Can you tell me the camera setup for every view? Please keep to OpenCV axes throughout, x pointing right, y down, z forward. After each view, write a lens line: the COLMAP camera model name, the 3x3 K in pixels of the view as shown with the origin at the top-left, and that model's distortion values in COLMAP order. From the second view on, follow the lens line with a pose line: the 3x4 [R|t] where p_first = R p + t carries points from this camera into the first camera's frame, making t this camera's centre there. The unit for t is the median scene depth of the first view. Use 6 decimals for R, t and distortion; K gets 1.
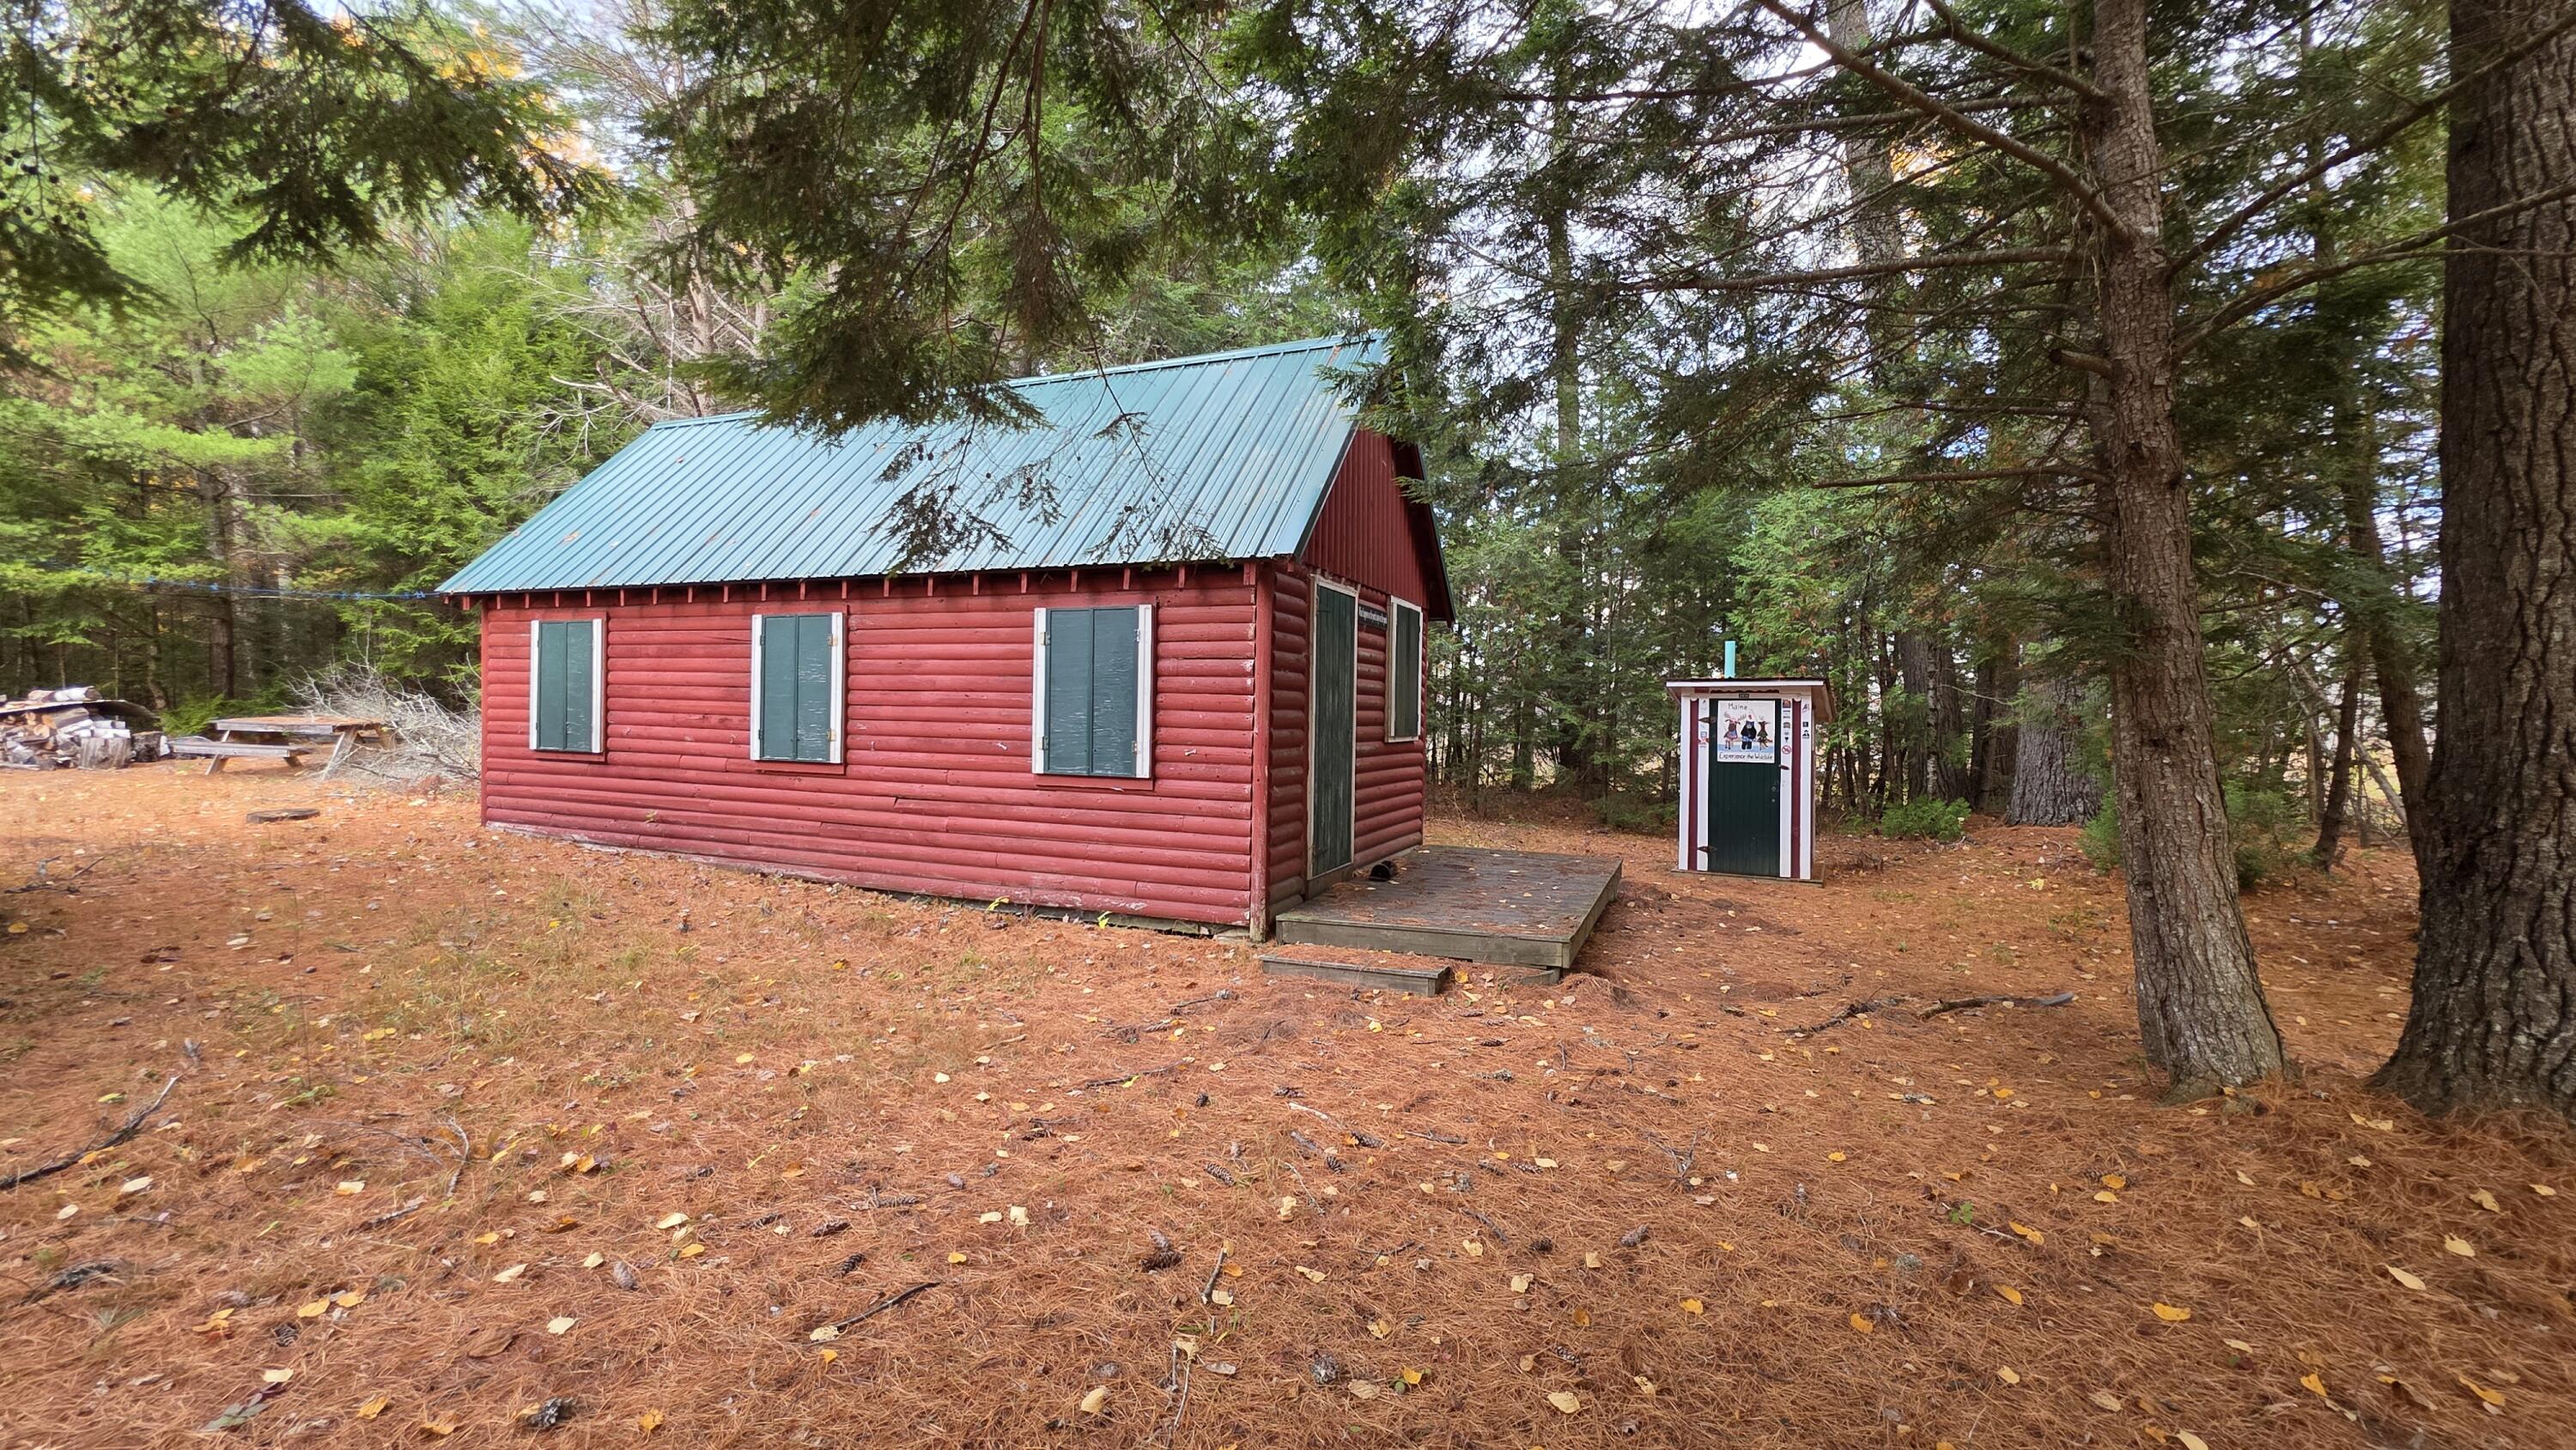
lens RADIAL K [[1022.9, 0, 1297.4], [0, 1022.9, 716.2], [0, 0, 1]] dist [-0.000154, 0.000358]
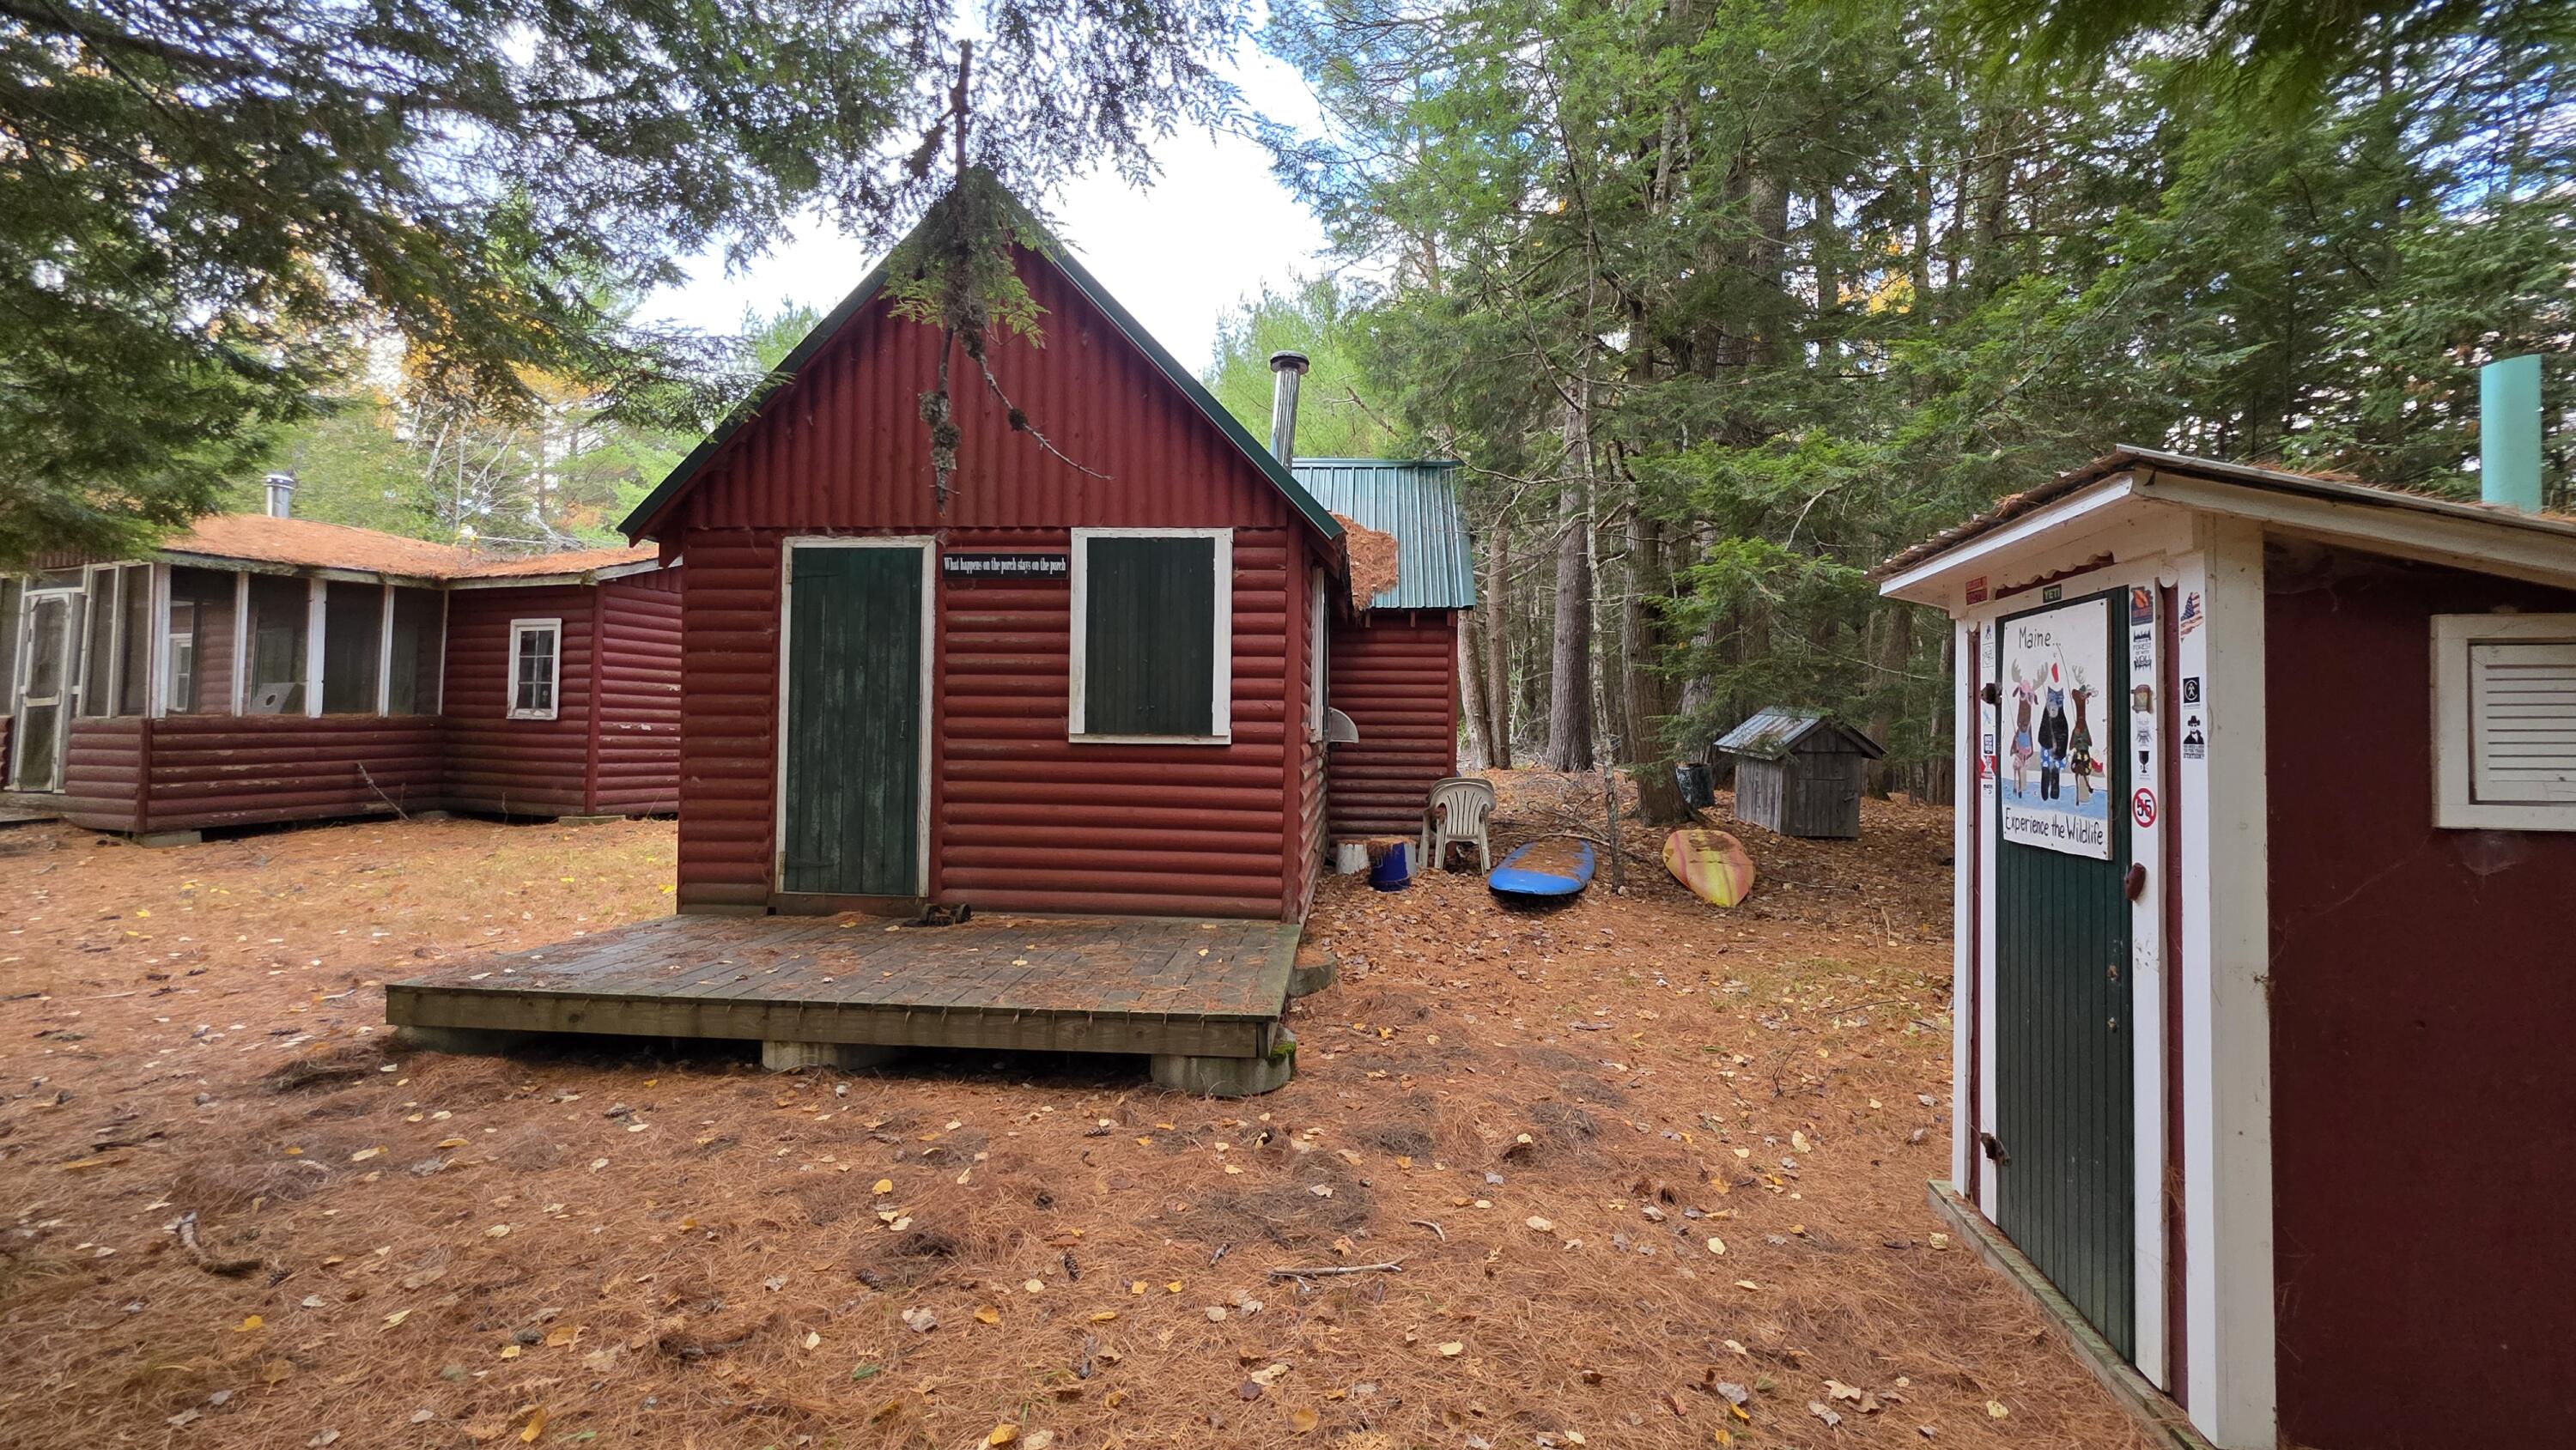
lens RADIAL K [[1025.6, 0, 1295.8], [0, 1025.6, 717.5], [0, 0, 1]] dist [-0.002139, -0.000254]
pose [[0.309865, -0.024179, -0.950473, 0.633249], [-0.011695, 0.999504, -0.029239, 0.021913], [0.950709, 0.020176, 0.309428, 0.748497]]
